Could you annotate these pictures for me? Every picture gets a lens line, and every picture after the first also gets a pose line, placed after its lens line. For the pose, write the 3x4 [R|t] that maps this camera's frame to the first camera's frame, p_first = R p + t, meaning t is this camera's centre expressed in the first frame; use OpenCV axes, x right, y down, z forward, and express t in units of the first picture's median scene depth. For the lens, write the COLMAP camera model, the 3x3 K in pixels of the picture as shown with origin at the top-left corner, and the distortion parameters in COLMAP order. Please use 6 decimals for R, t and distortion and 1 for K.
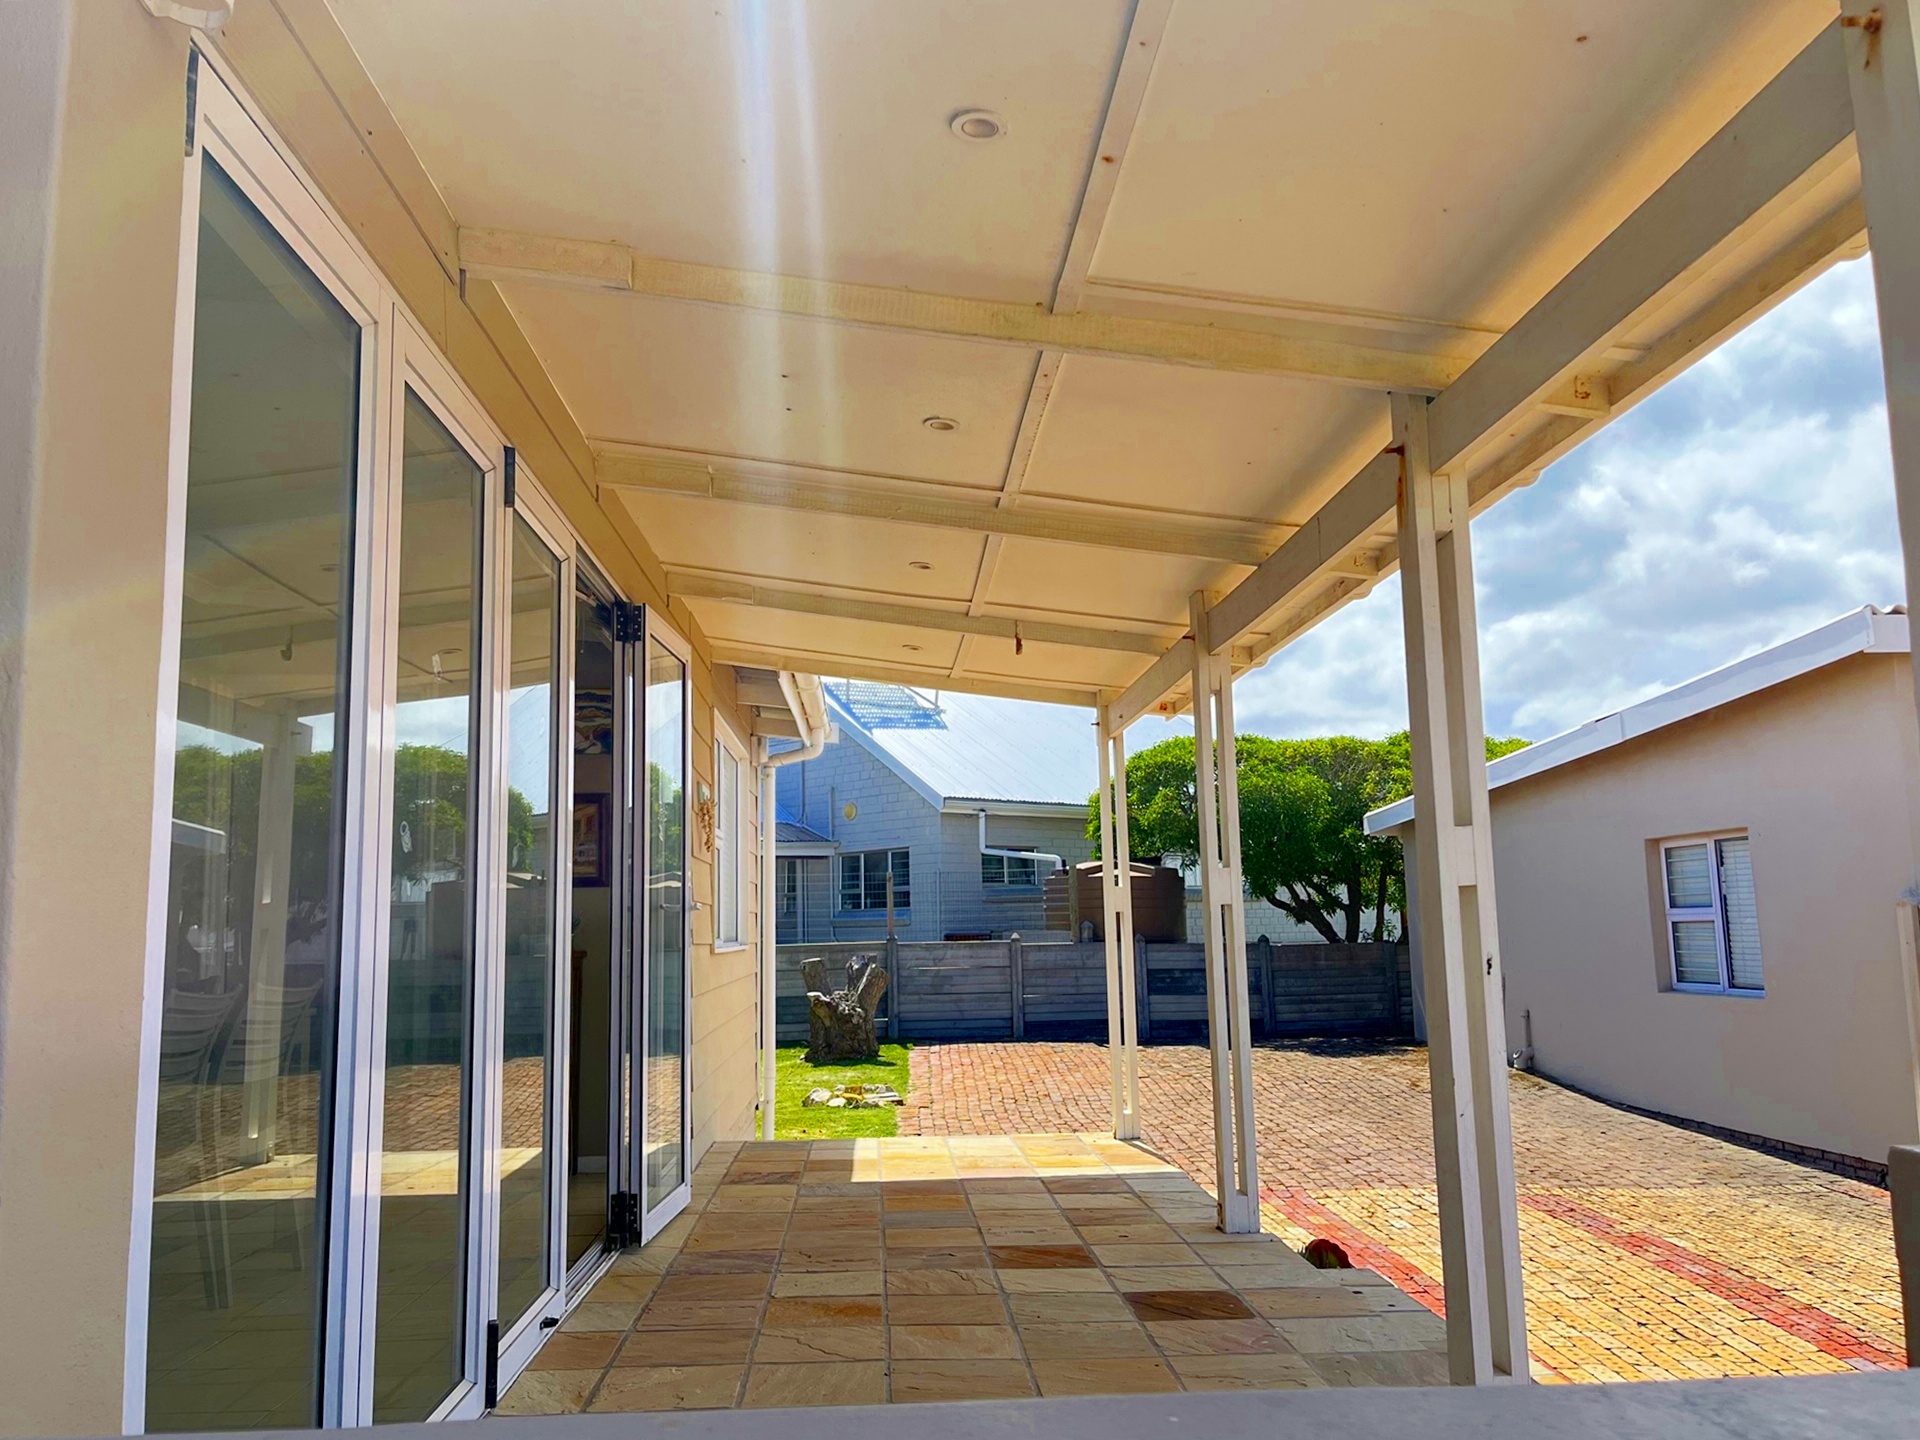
lens RADIAL K [[1476.6, 0, 966.3], [0, 1476.6, 718.2], [0, 0, 1]] dist [0.078596, -0.116681]
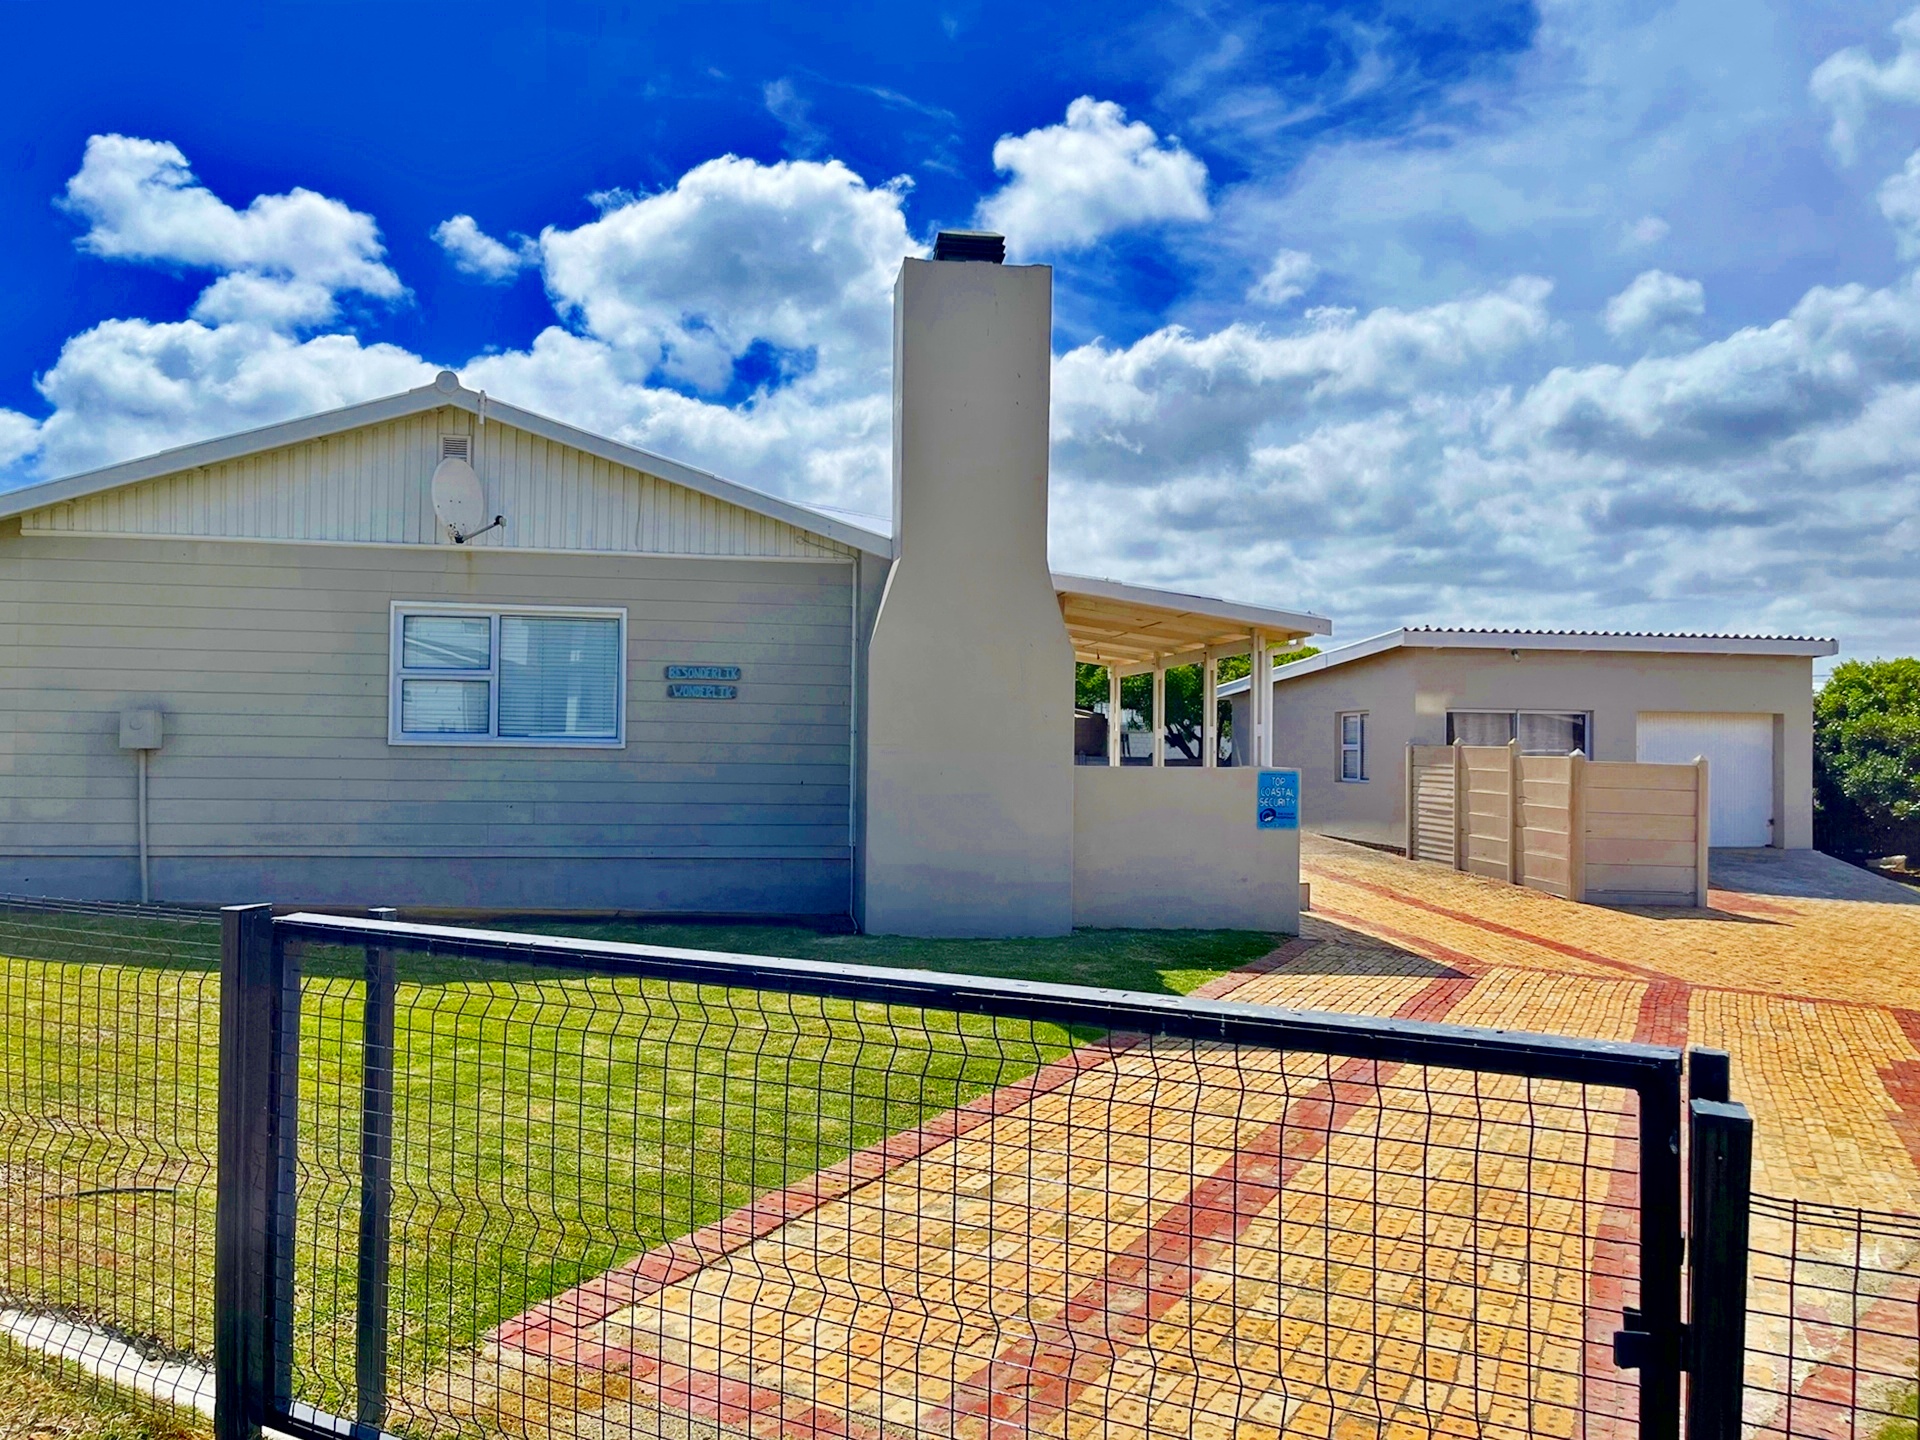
lens RADIAL K [[1476.6, 0, 966.3], [0, 1476.6, 718.2], [0, 0, 1]] dist [0.078596, -0.116681]
pose [[0.995574, 0.030952, 0.088739, -0.167865], [-0.041490, 0.991969, 0.119478, -0.090574], [-0.084328, -0.122631, 0.988863, -0.677074]]
